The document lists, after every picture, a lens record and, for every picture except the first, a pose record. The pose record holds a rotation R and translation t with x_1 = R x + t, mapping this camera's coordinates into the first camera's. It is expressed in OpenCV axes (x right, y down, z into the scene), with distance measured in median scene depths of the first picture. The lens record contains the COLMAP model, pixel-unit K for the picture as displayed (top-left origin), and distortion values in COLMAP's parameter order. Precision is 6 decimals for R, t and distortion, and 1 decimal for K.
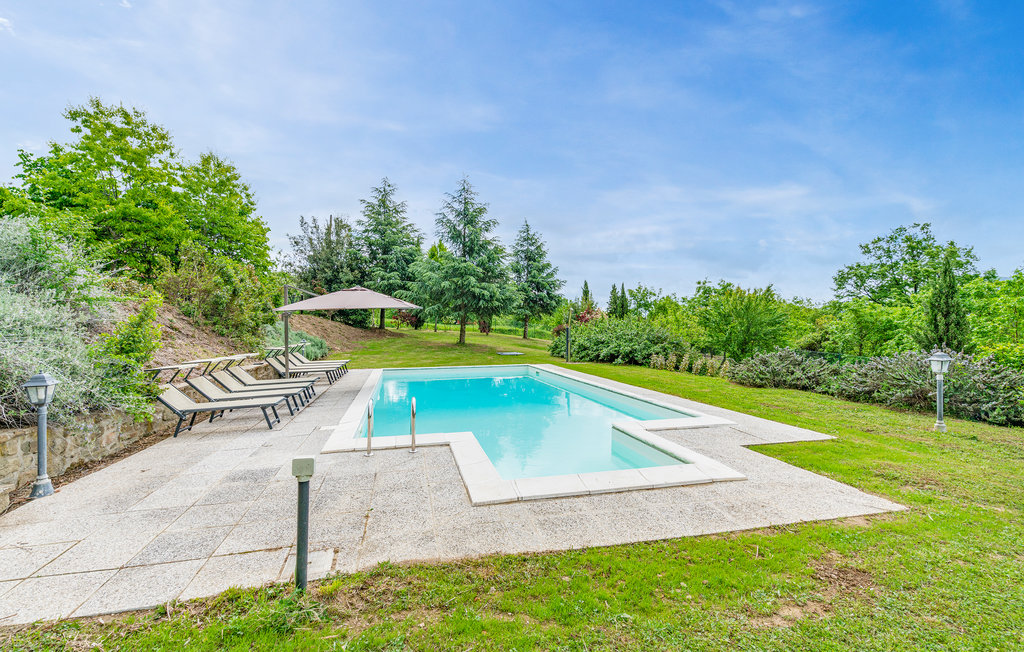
lens RADIAL K [[496.2, 0, 512.0], [0, 496.2, 326.0], [0, 0, 1]] dist [-0.000881, -0.000464]
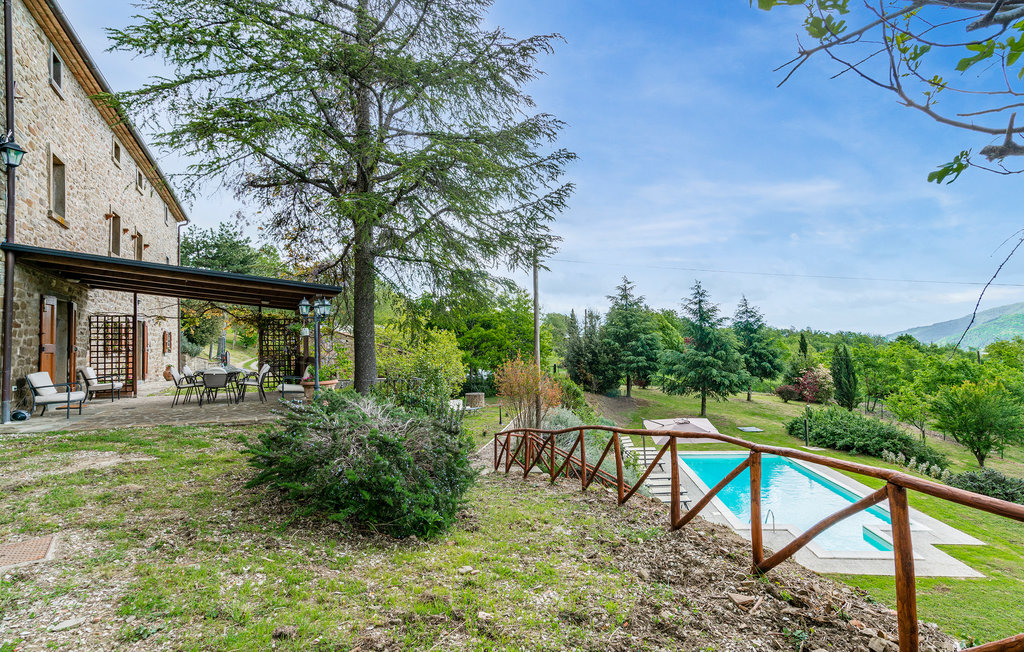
lens RADIAL K [[496.2, 0, 512.0], [0, 496.2, 326.0], [0, 0, 1]] dist [-0.000881, -0.000464]
pose [[0.932973, -0.044340, -0.357206, -0.104287], [0.025242, 0.998000, -0.057954, -0.146944], [0.359061, 0.045053, 0.932226, -0.406407]]
